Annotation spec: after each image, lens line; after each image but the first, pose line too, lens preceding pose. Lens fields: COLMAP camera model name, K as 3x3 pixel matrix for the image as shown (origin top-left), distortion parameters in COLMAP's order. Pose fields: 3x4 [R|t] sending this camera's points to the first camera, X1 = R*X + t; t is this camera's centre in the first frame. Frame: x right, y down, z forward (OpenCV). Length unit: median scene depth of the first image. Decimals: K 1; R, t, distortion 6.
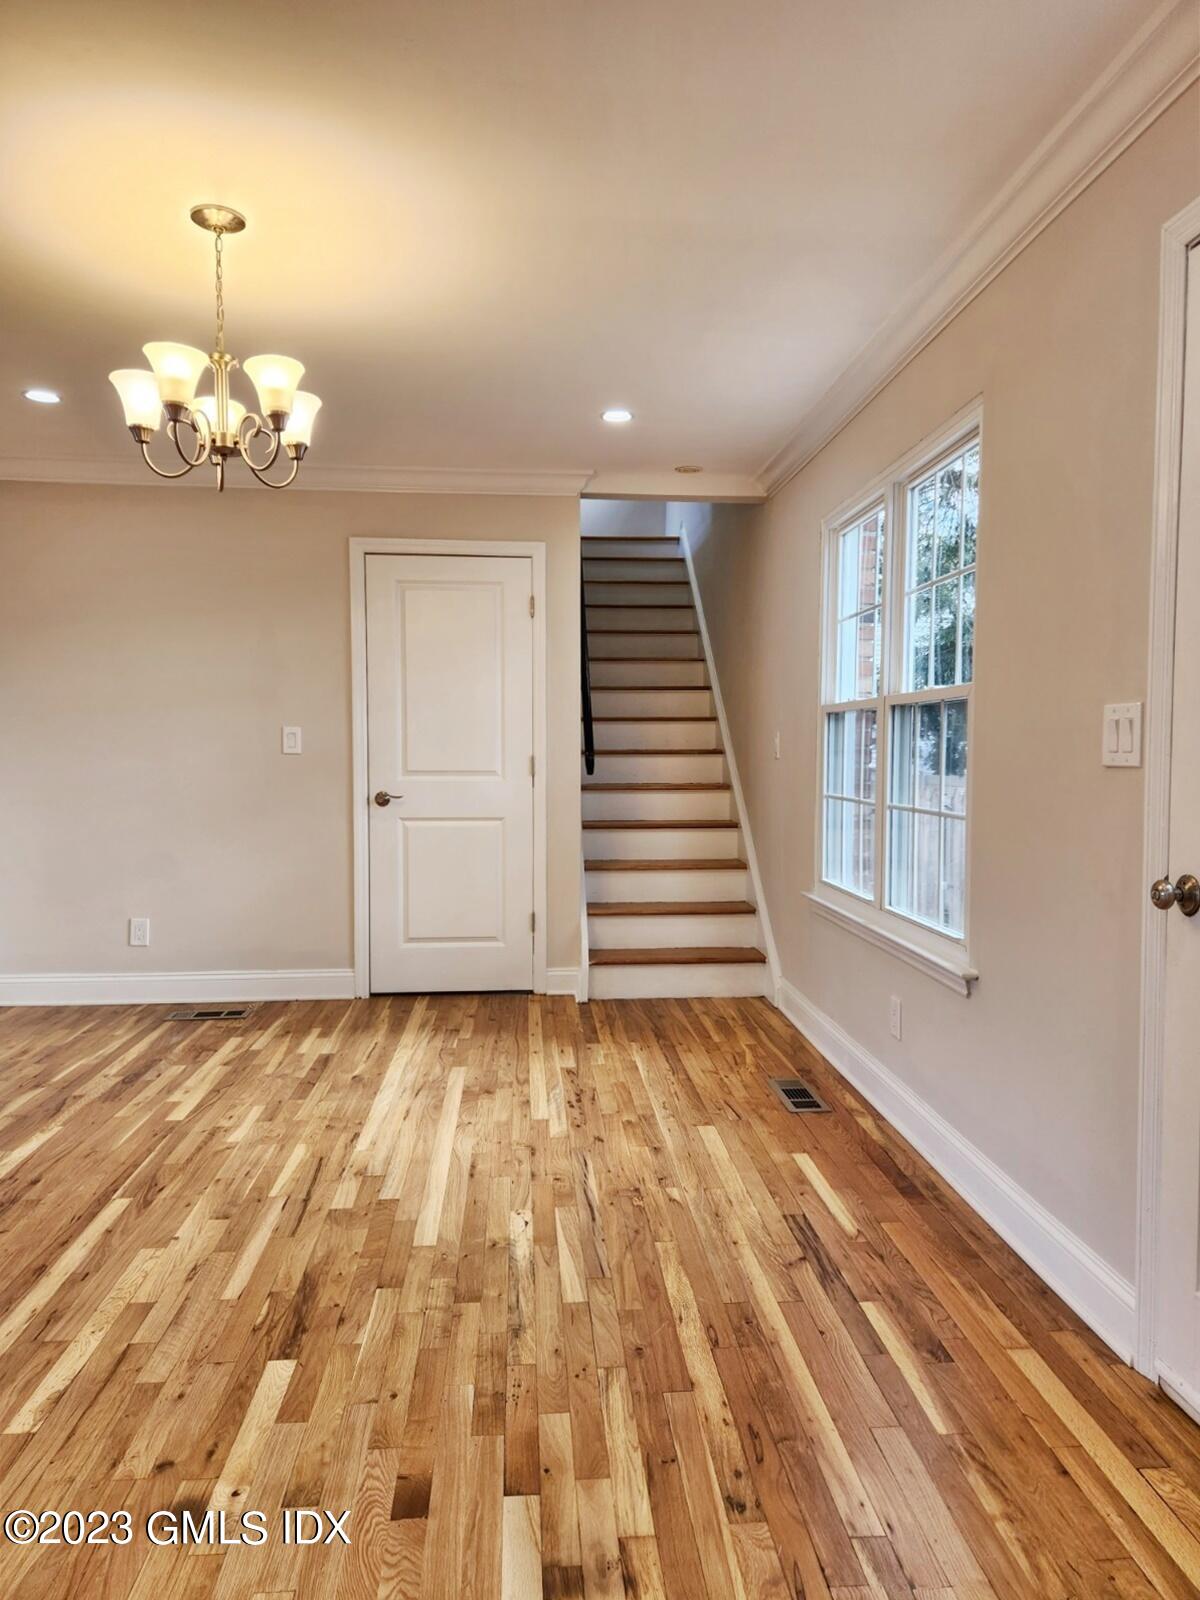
lens RADIAL K [[1075.6, 0, 604.1], [0, 1075.6, 793.9], [0, 0, 1]] dist [0.064692, -0.046469]
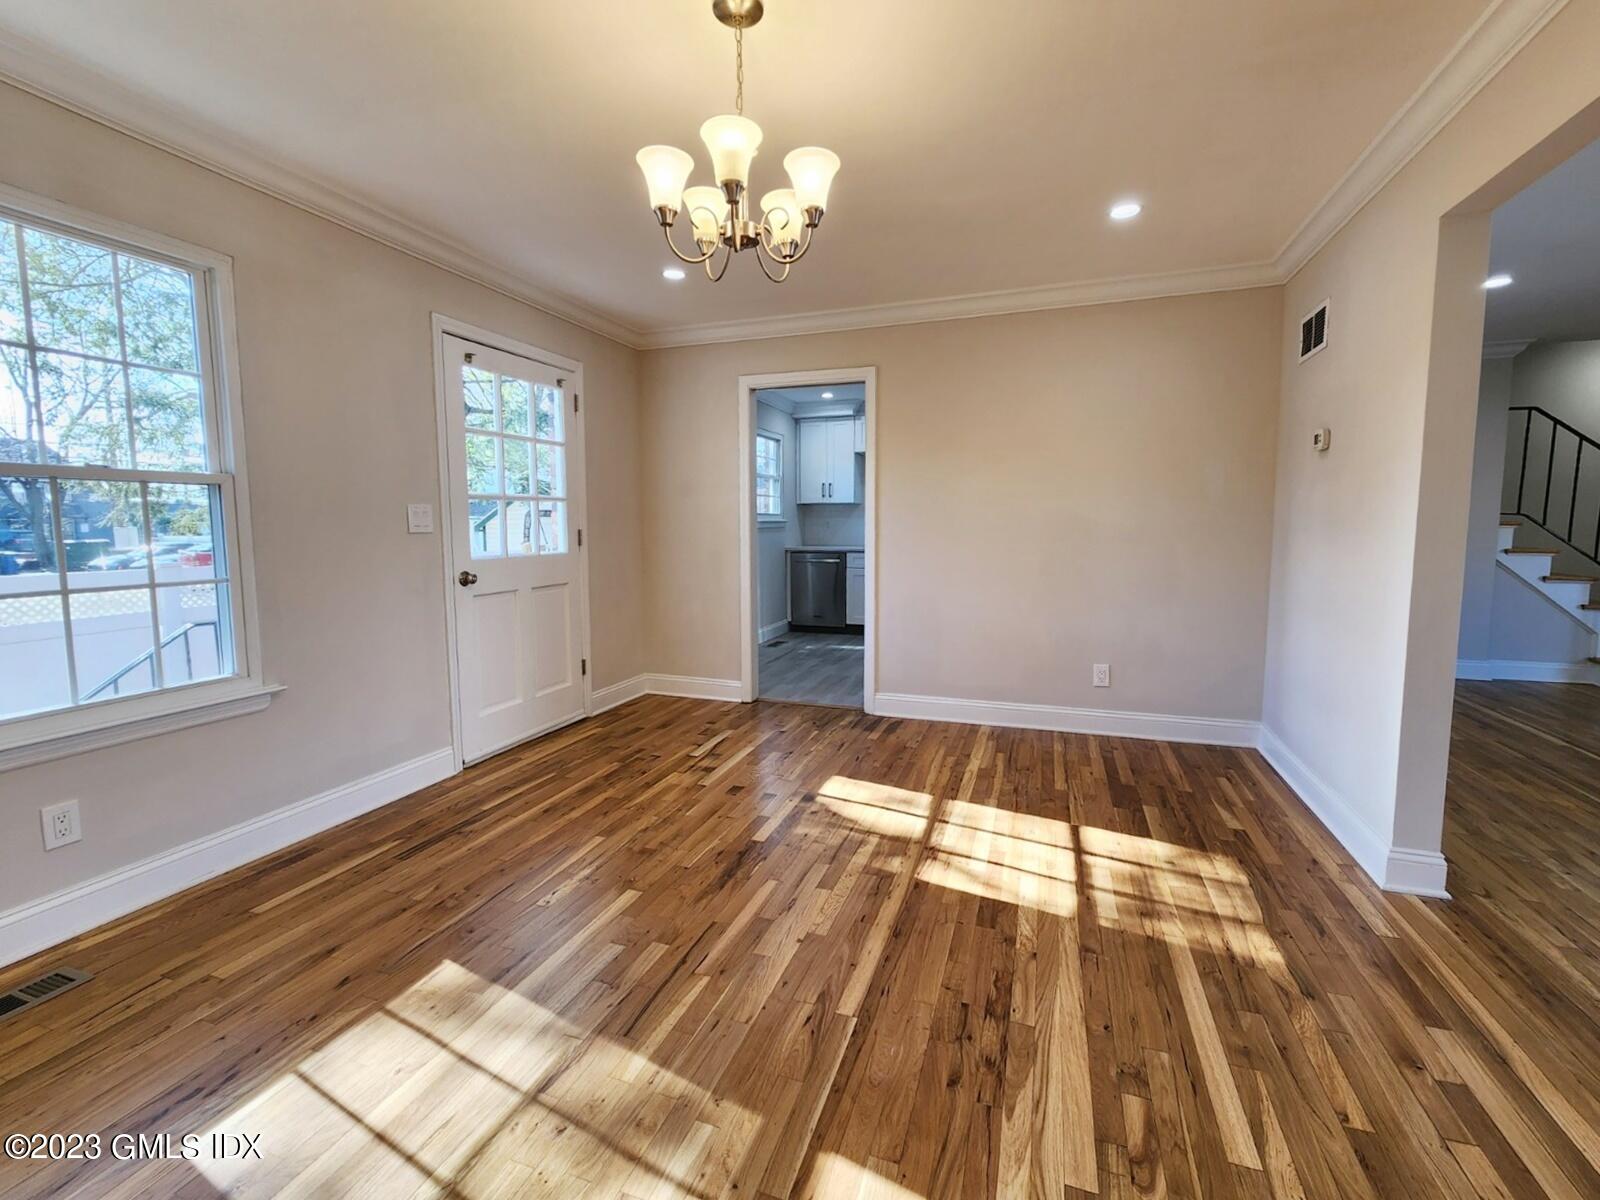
lens RADIAL K [[684.8, 0, 807.3], [0, 684.8, 583.9], [0, 0, 1]] dist [0.006985, -0.000713]
pose [[-0.914544, -0.038182, 0.402681, -0.699948], [0.016101, 0.991309, 0.130563, -0.077816], [-0.404167, 0.125889, -0.905981, 1.657862]]
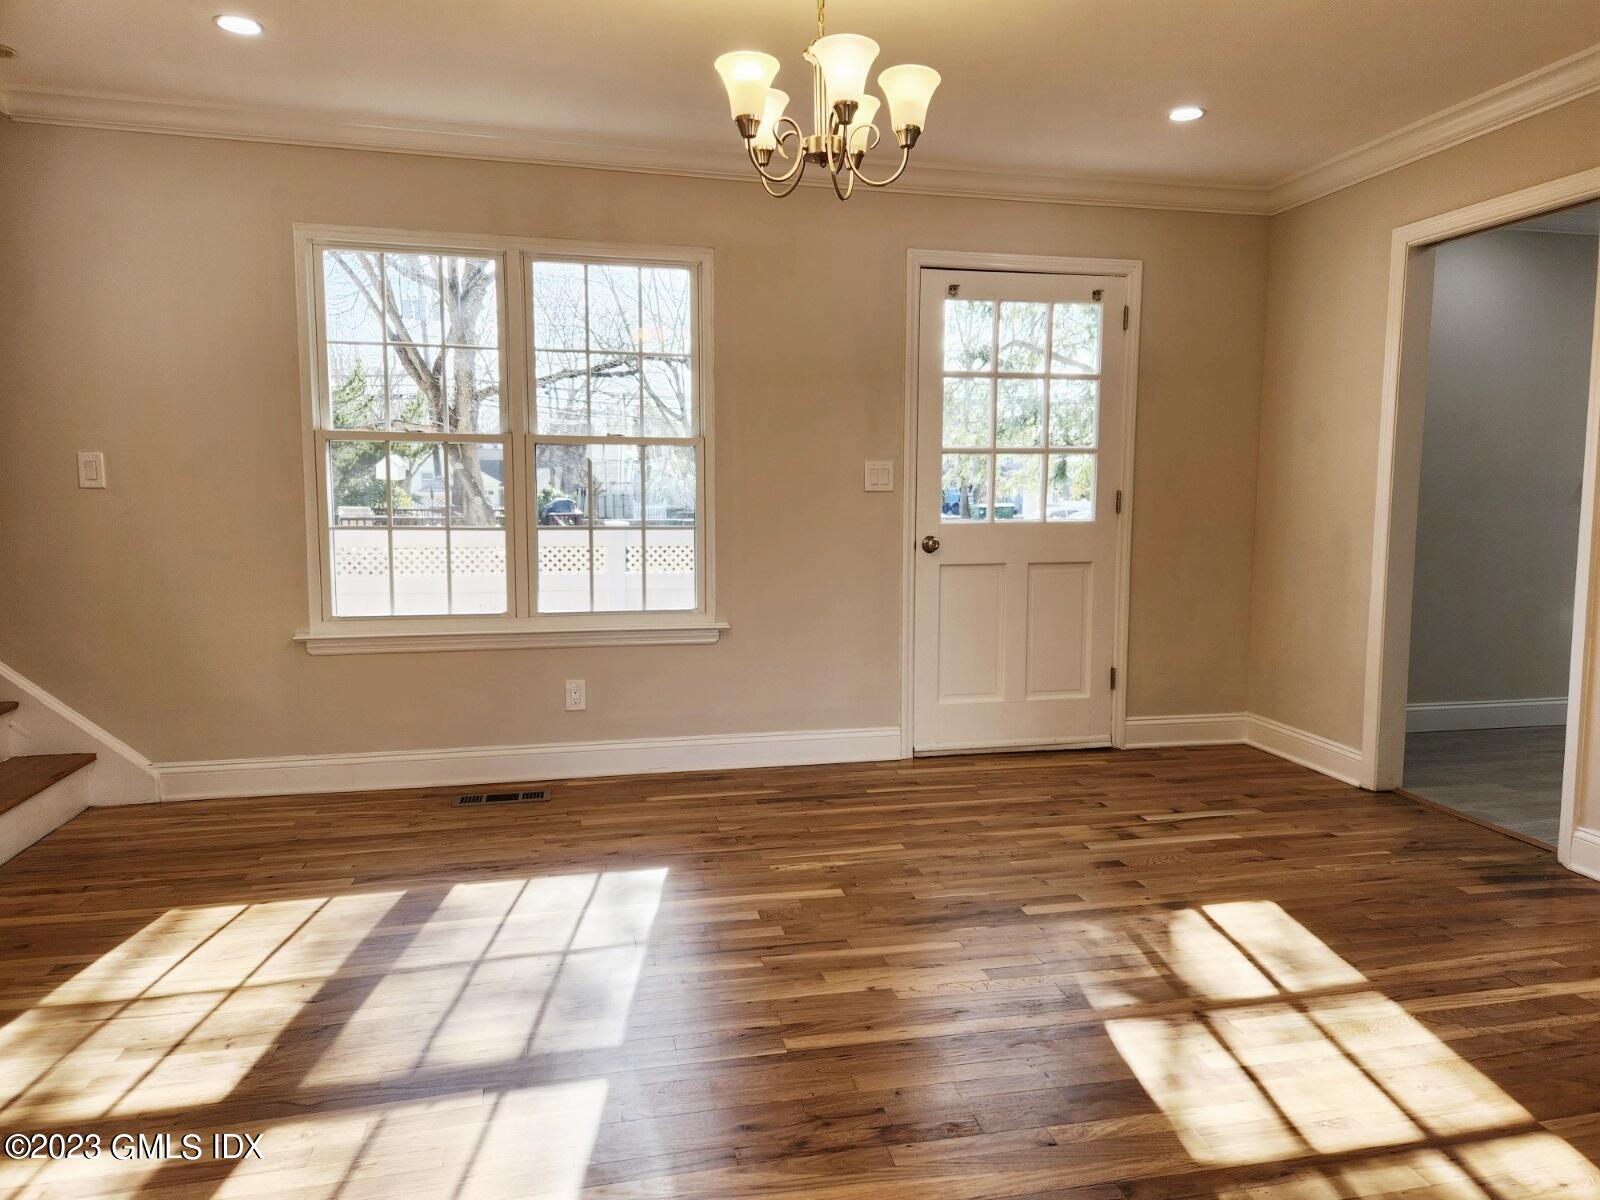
lens RADIAL K [[1075.6, 0, 825.5], [0, 1075.6, 588.0], [0, 0, 1]] dist [0.064692, -0.046469]
pose [[-0.148939, -0.099308, 0.983847, -1.327152], [0.036613, 0.993708, 0.105846, -0.052421], [-0.988168, 0.051786, -0.144366, 1.184189]]
